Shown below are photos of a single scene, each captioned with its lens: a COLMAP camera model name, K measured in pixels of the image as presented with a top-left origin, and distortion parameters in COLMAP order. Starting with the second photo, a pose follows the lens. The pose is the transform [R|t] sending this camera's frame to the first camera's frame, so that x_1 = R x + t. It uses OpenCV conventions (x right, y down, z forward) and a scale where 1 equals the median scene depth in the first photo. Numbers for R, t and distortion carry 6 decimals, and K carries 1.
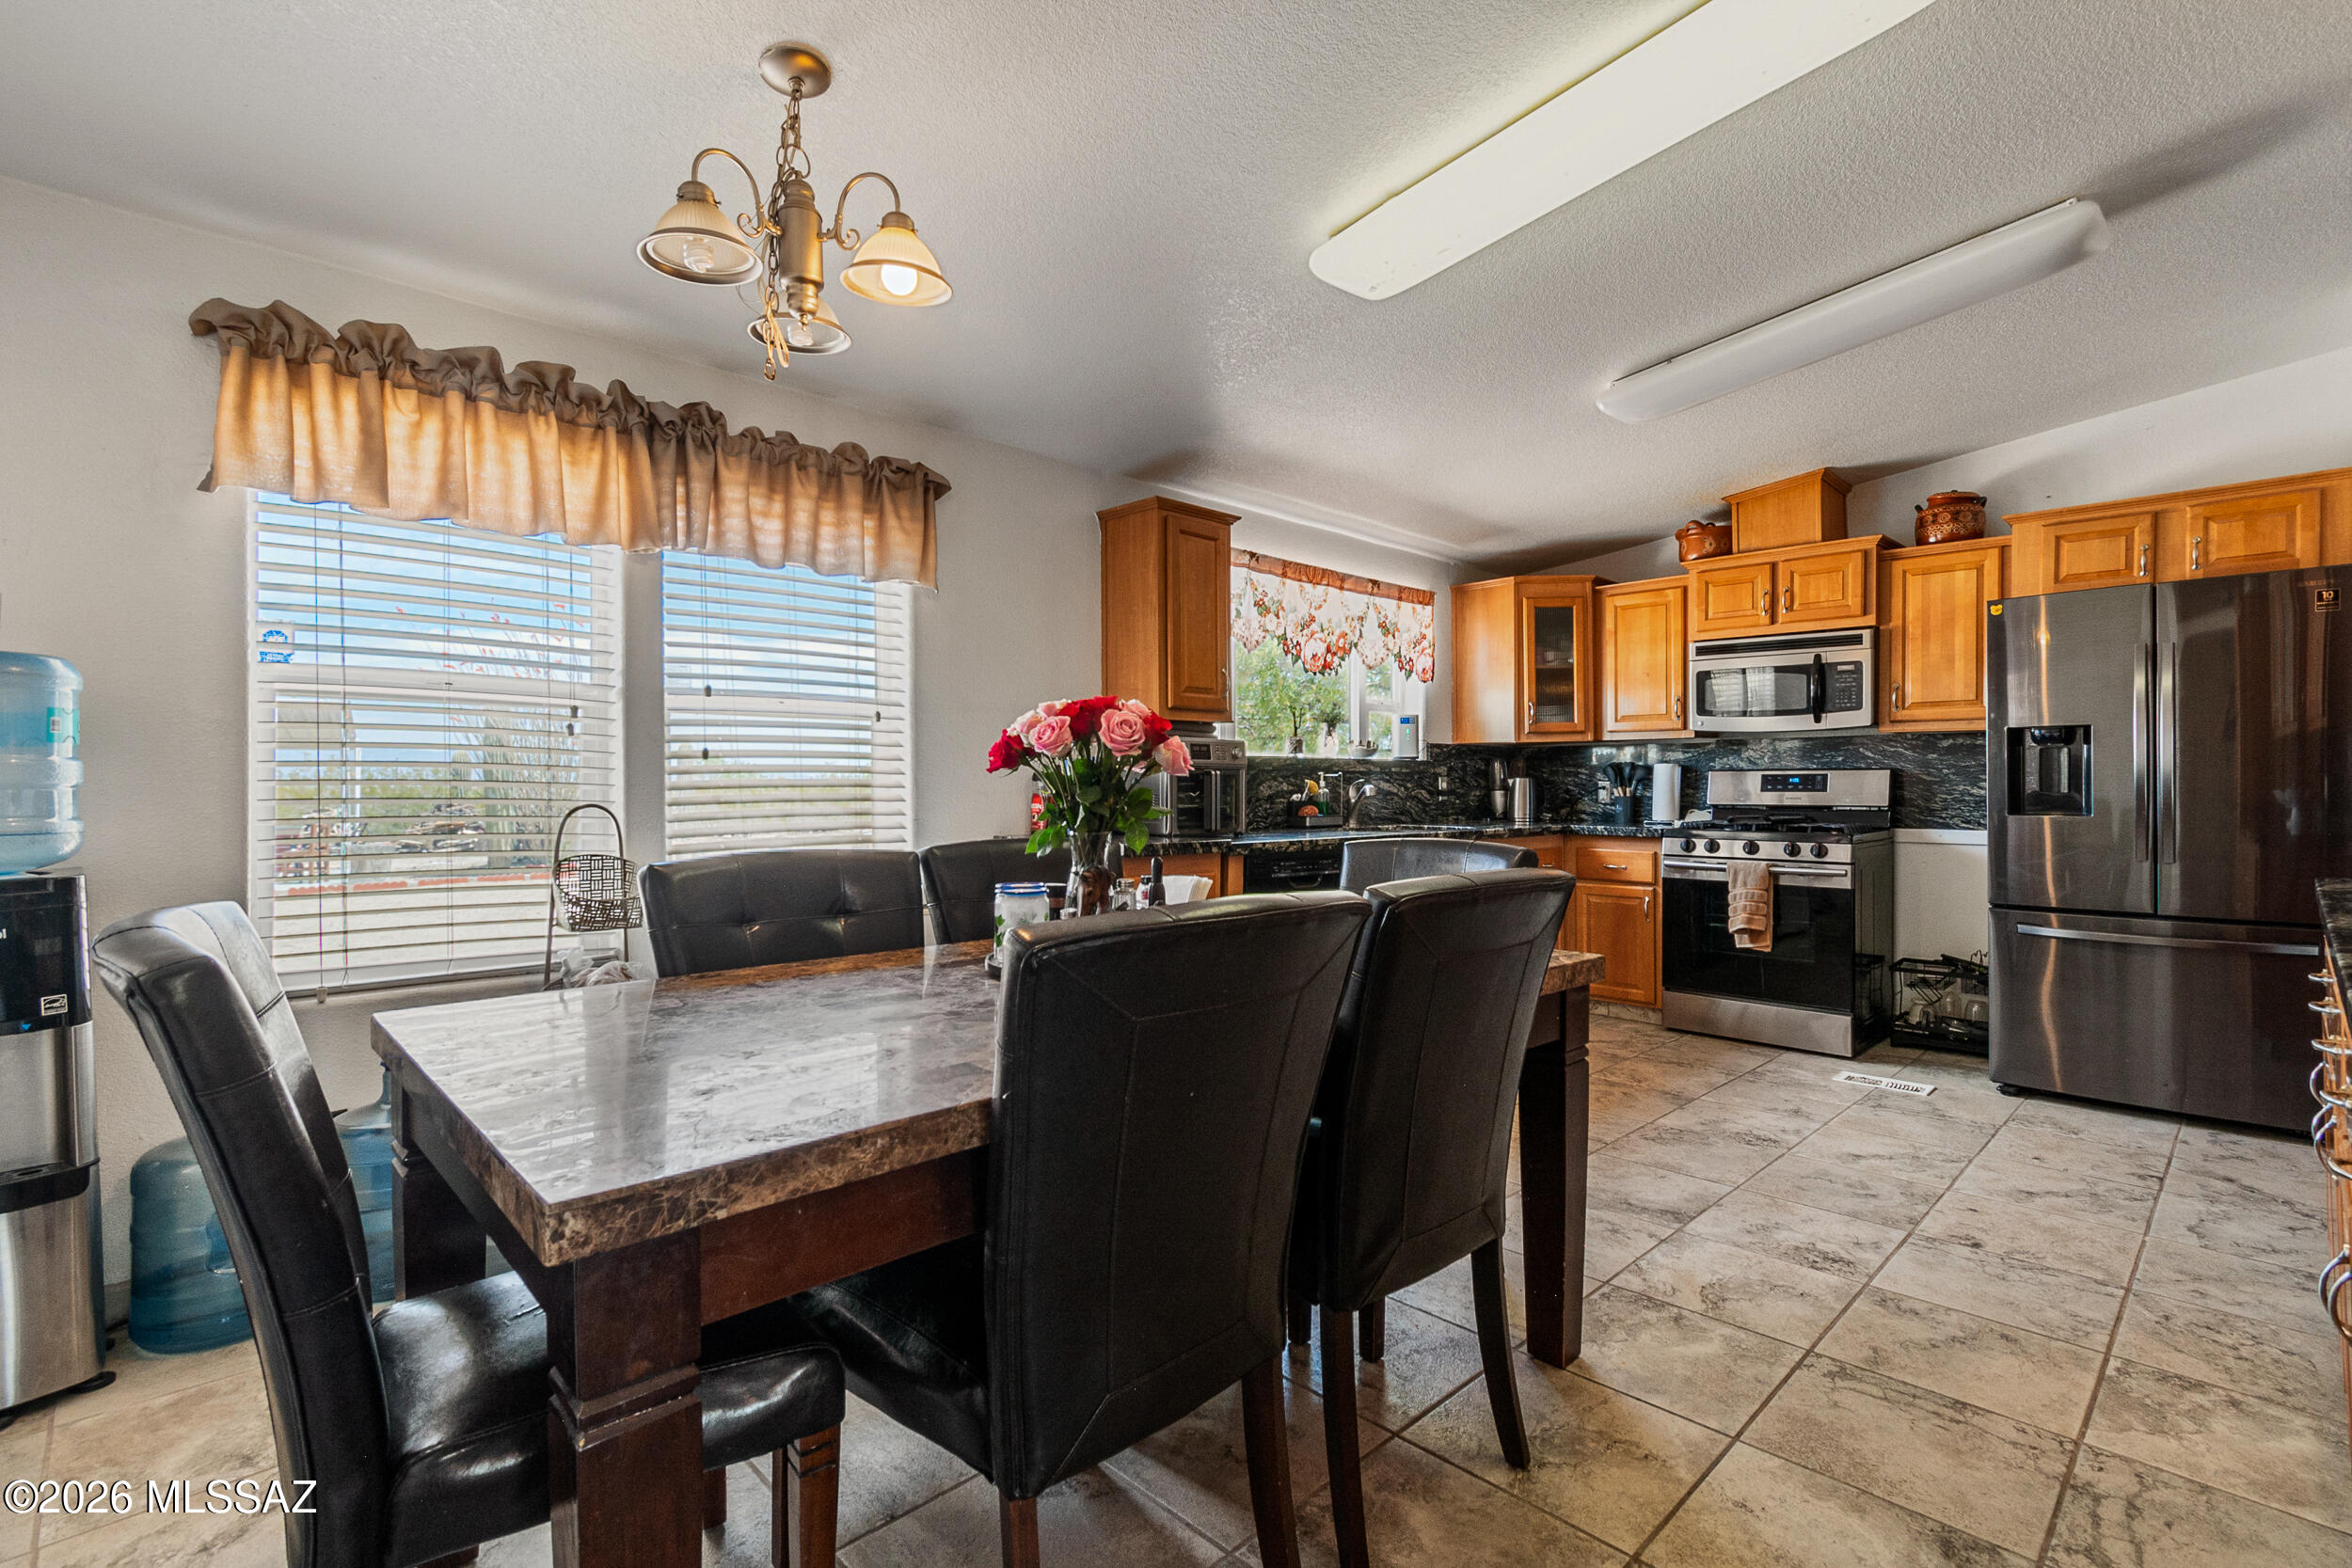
lens RADIAL K [[1069.9, 0, 1176.0], [0, 1069.9, 784.0], [0, 0, 1]] dist [0.001881, 0.000279]
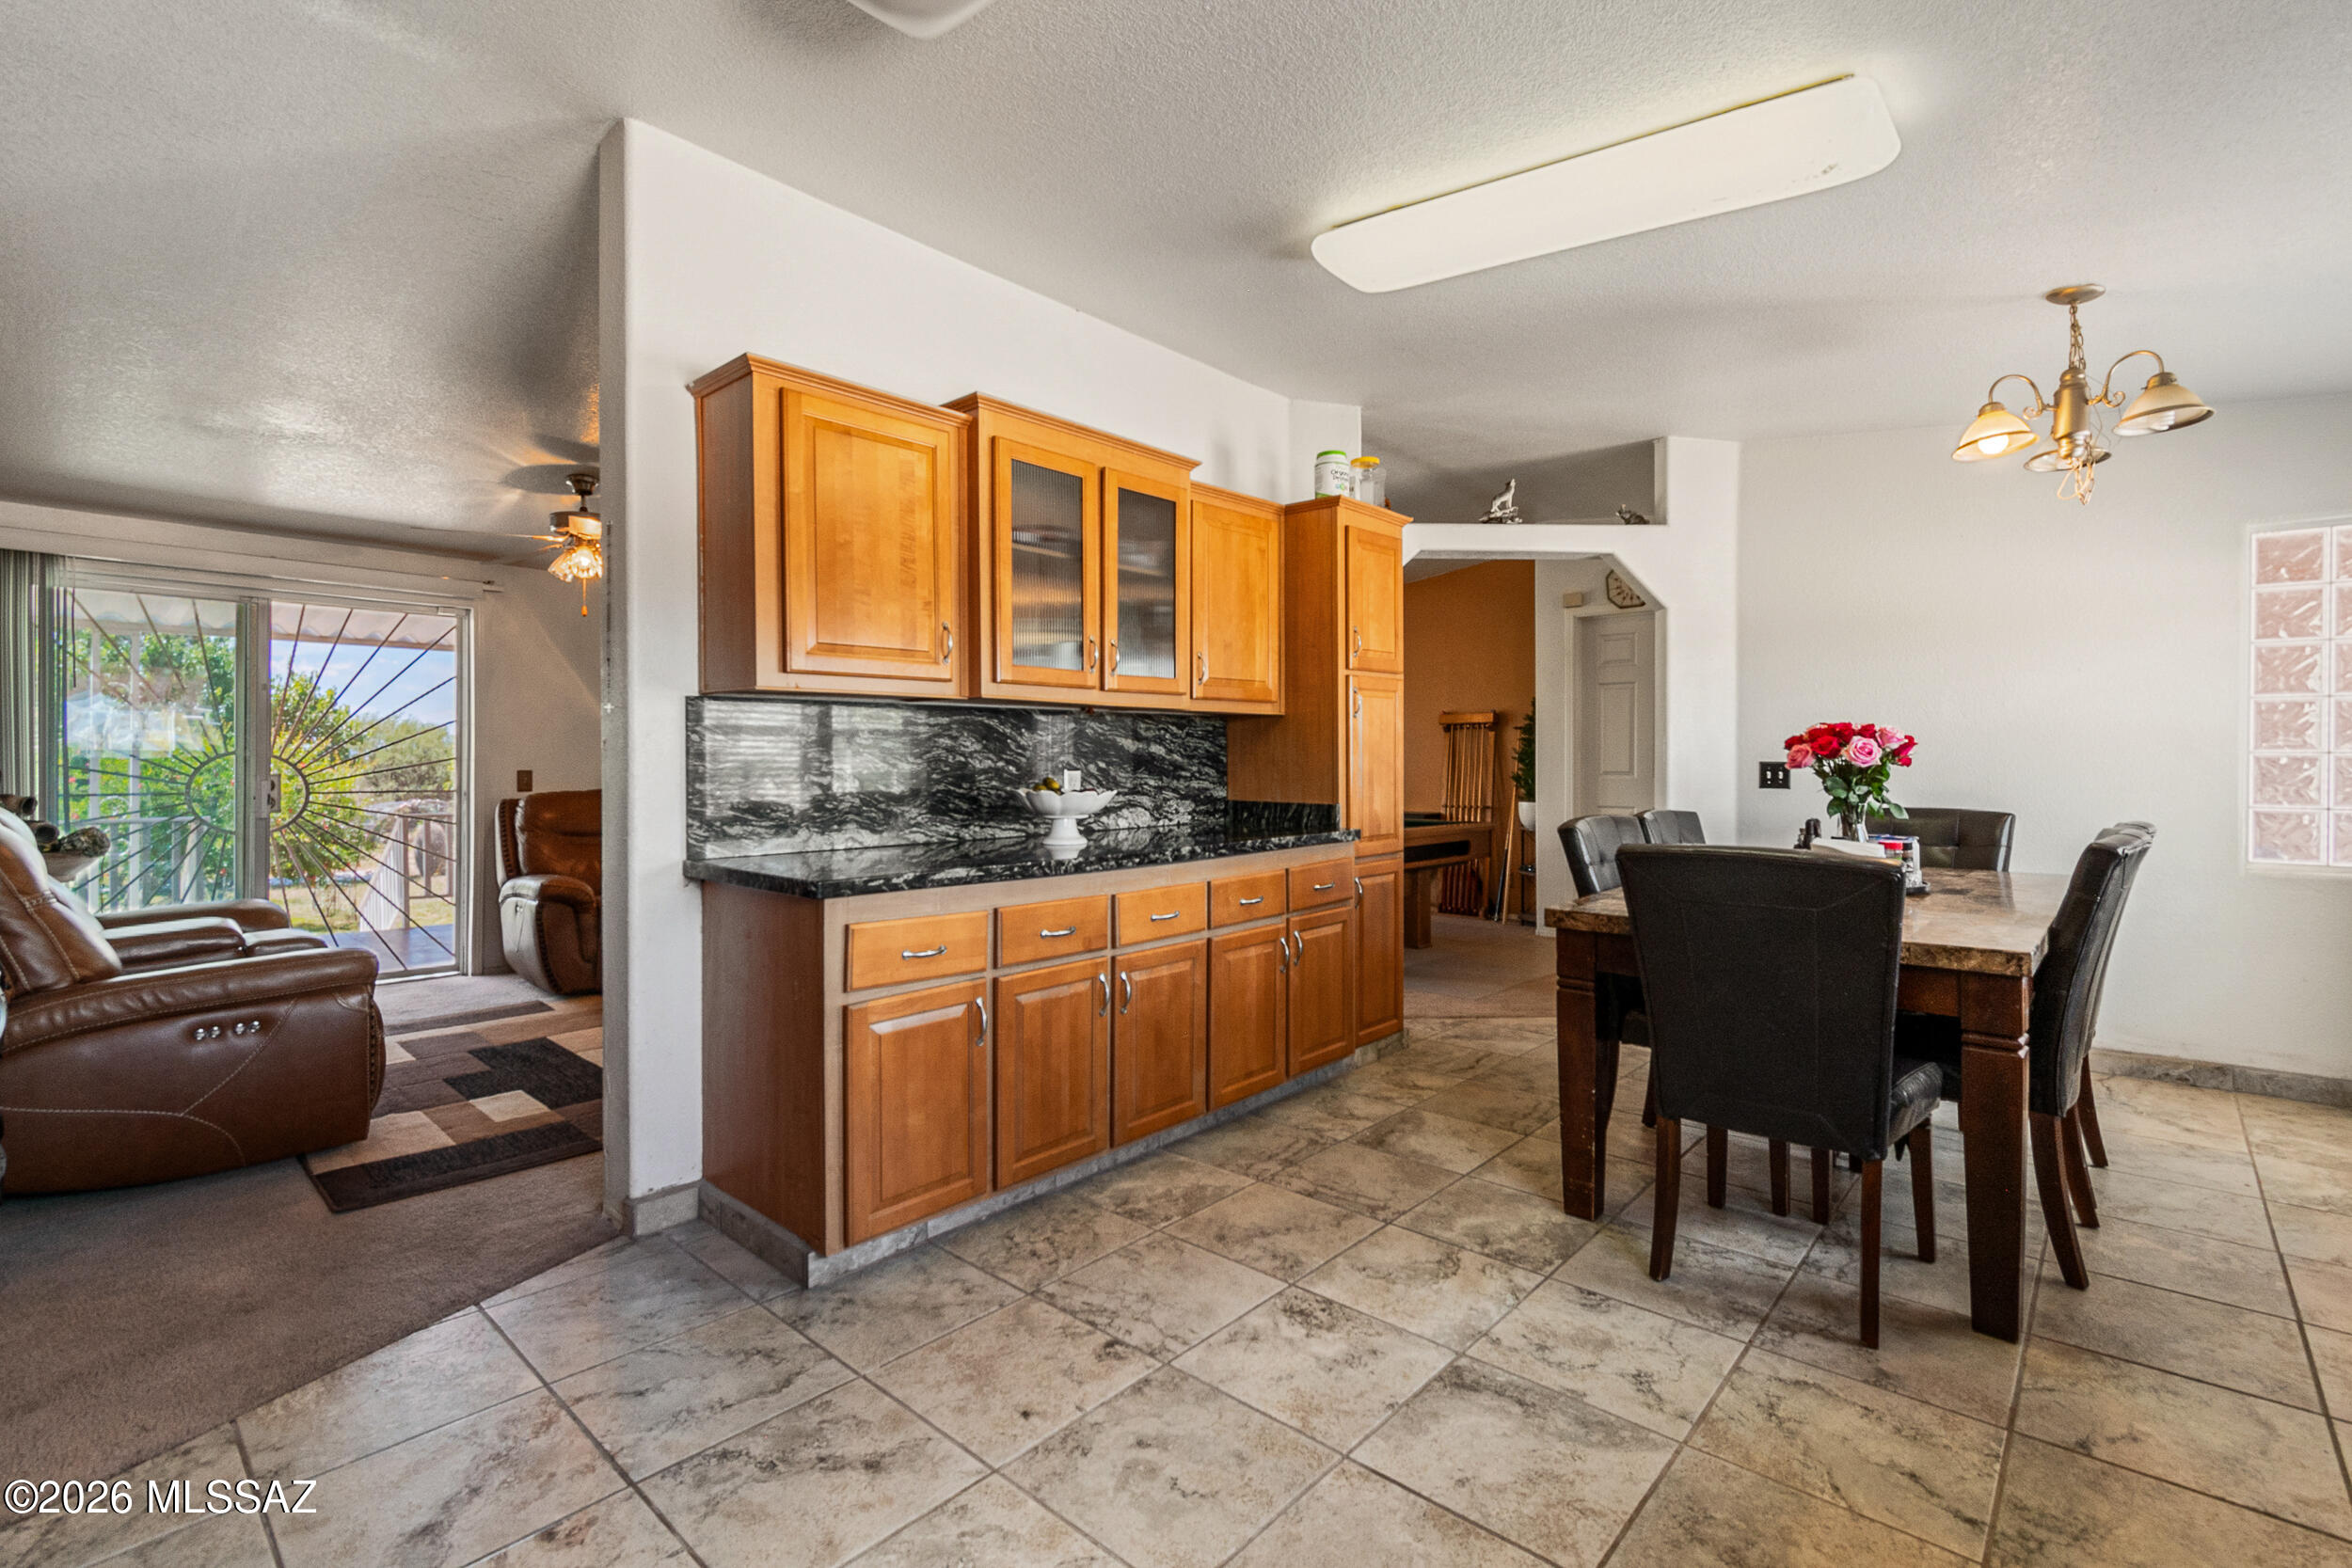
lens RADIAL K [[1056.5, 0, 1164.4], [0, 1056.5, 770.3], [0, 0, 1]] dist [-0.000805, -0.000766]
pose [[-0.998256, 0.006009, -0.058723, 0.435096], [0.005832, 0.999978, 0.003187, -0.006951], [0.058741, 0.002839, -0.998269, 1.048113]]
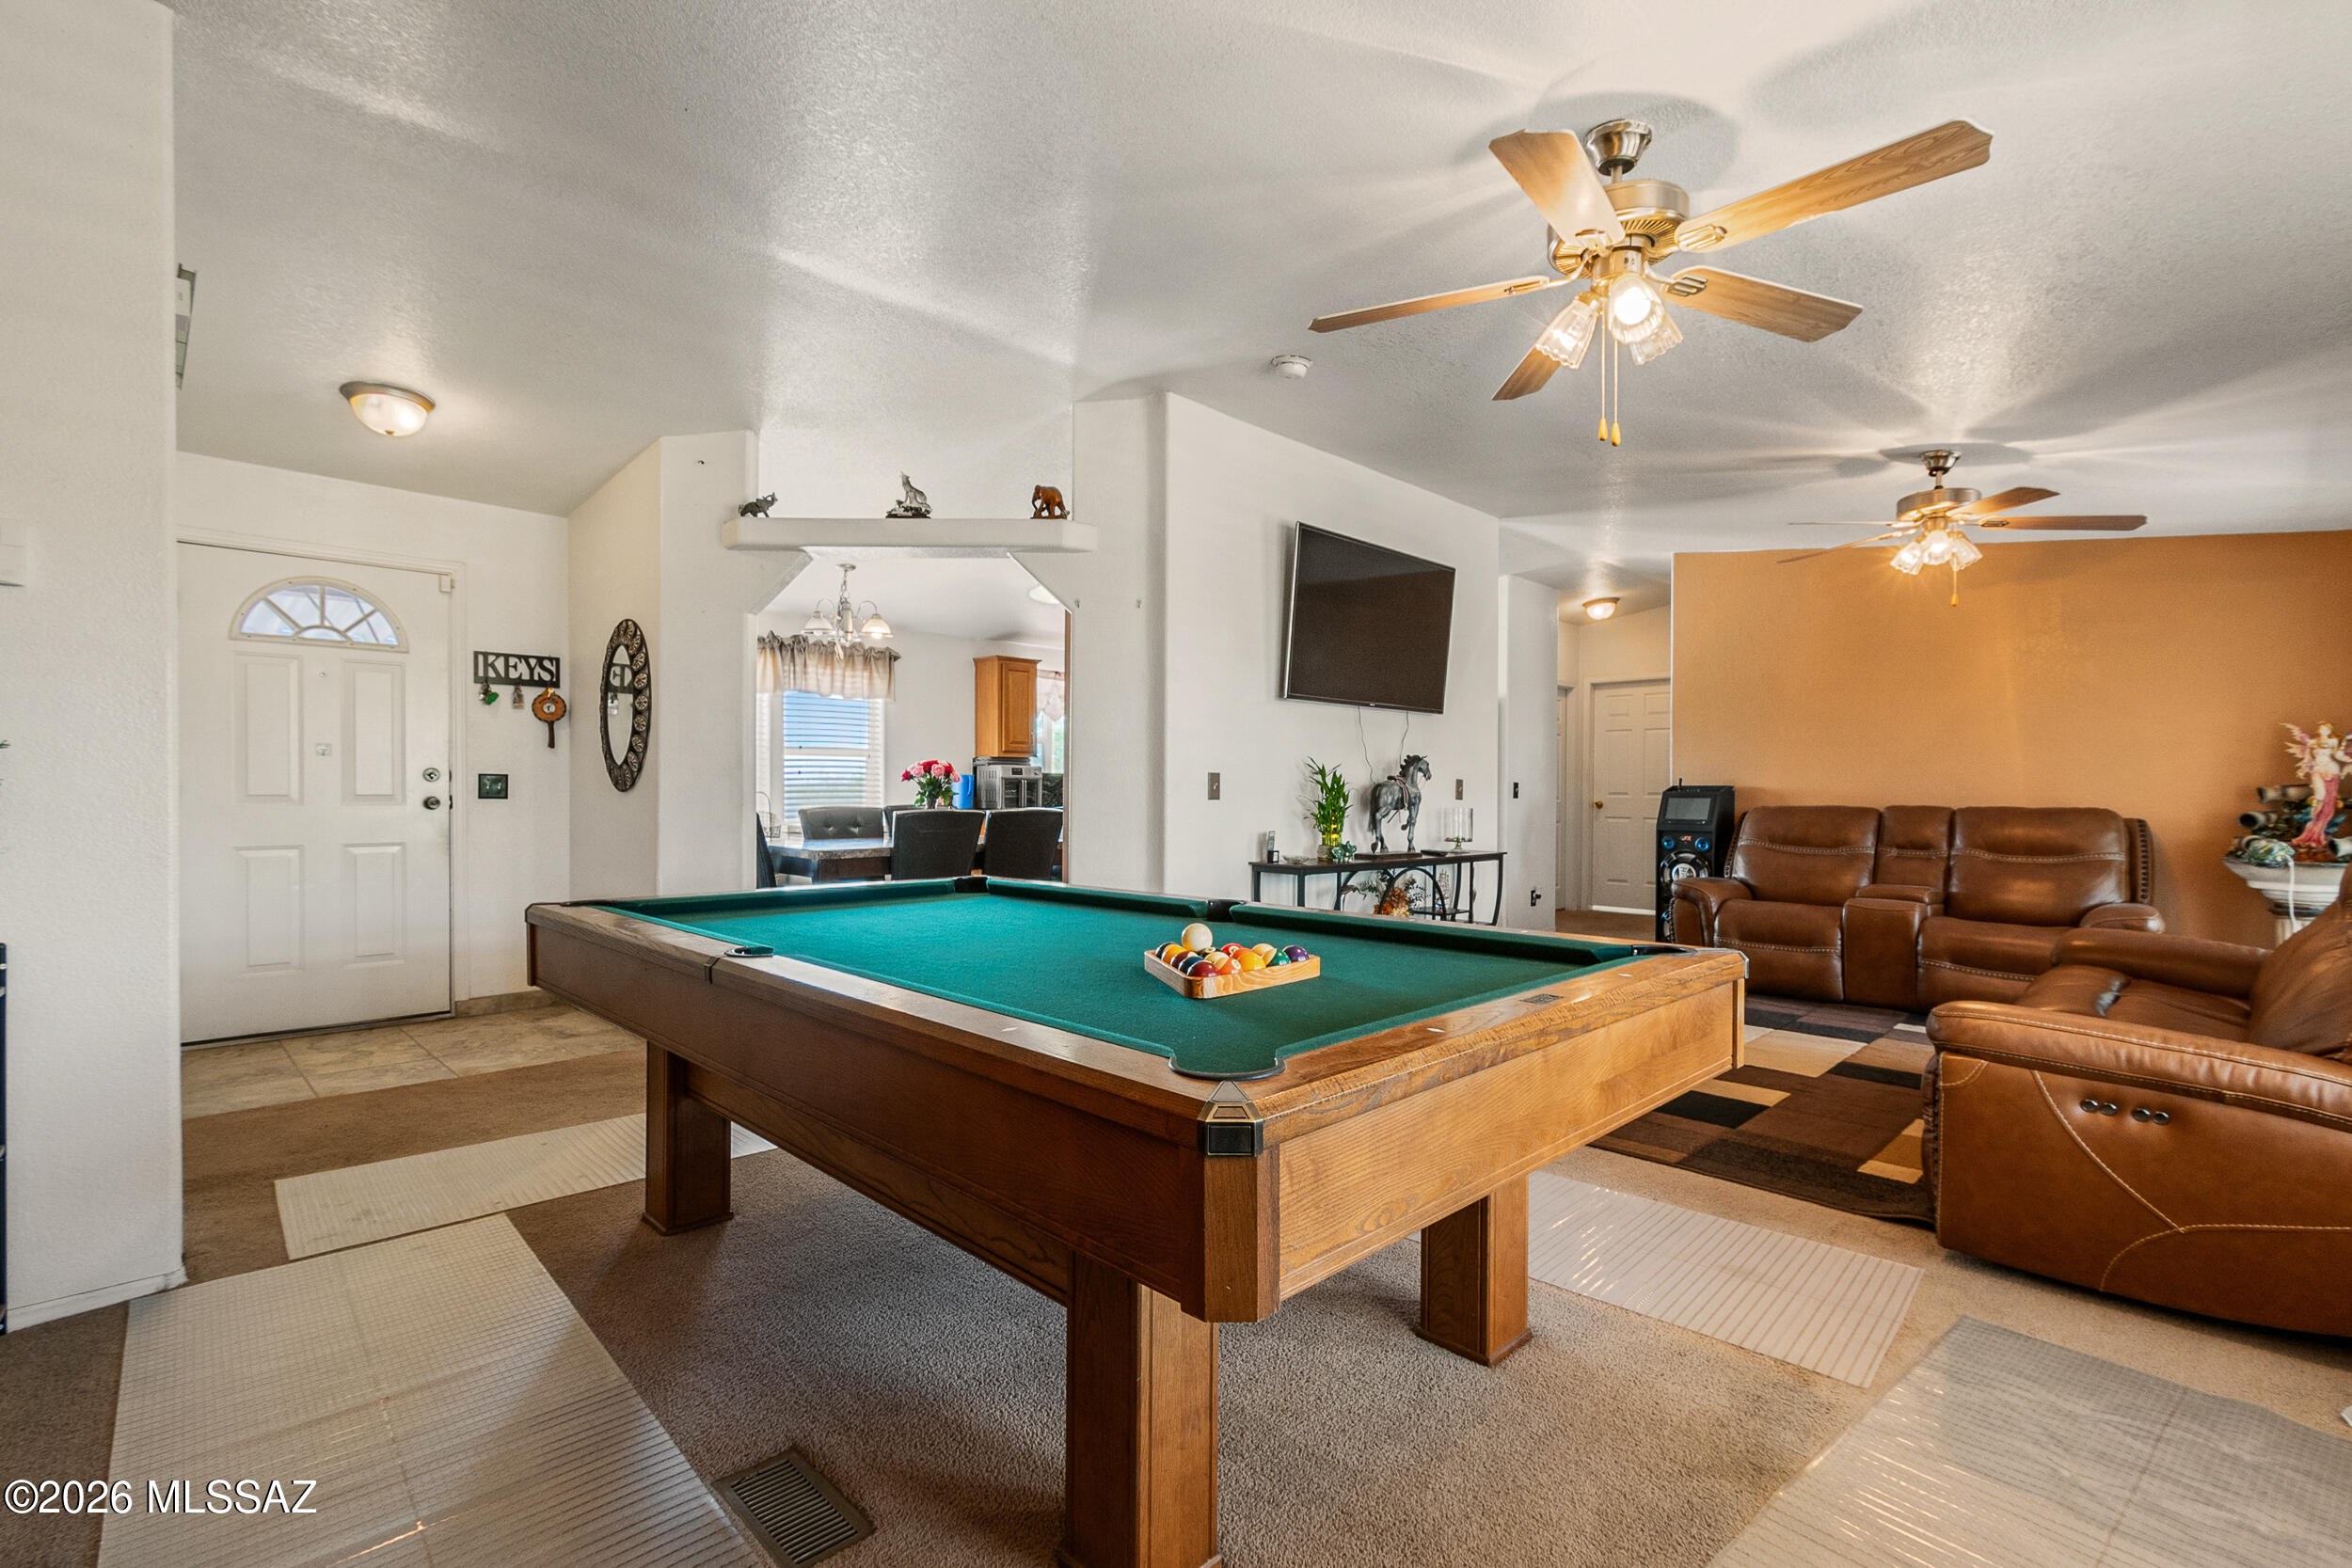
lens RADIAL K [[1054.8, 0, 1188.7], [0, 1054.8, 793.5], [0, 0, 1]] dist [-0.000786, -0.000581]
pose [[0.999664, 0.007128, 0.024929, 0.272323], [-0.007214, 0.999968, 0.003357, 0.004093], [-0.024905, -0.003535, 0.999684, -0.991481]]
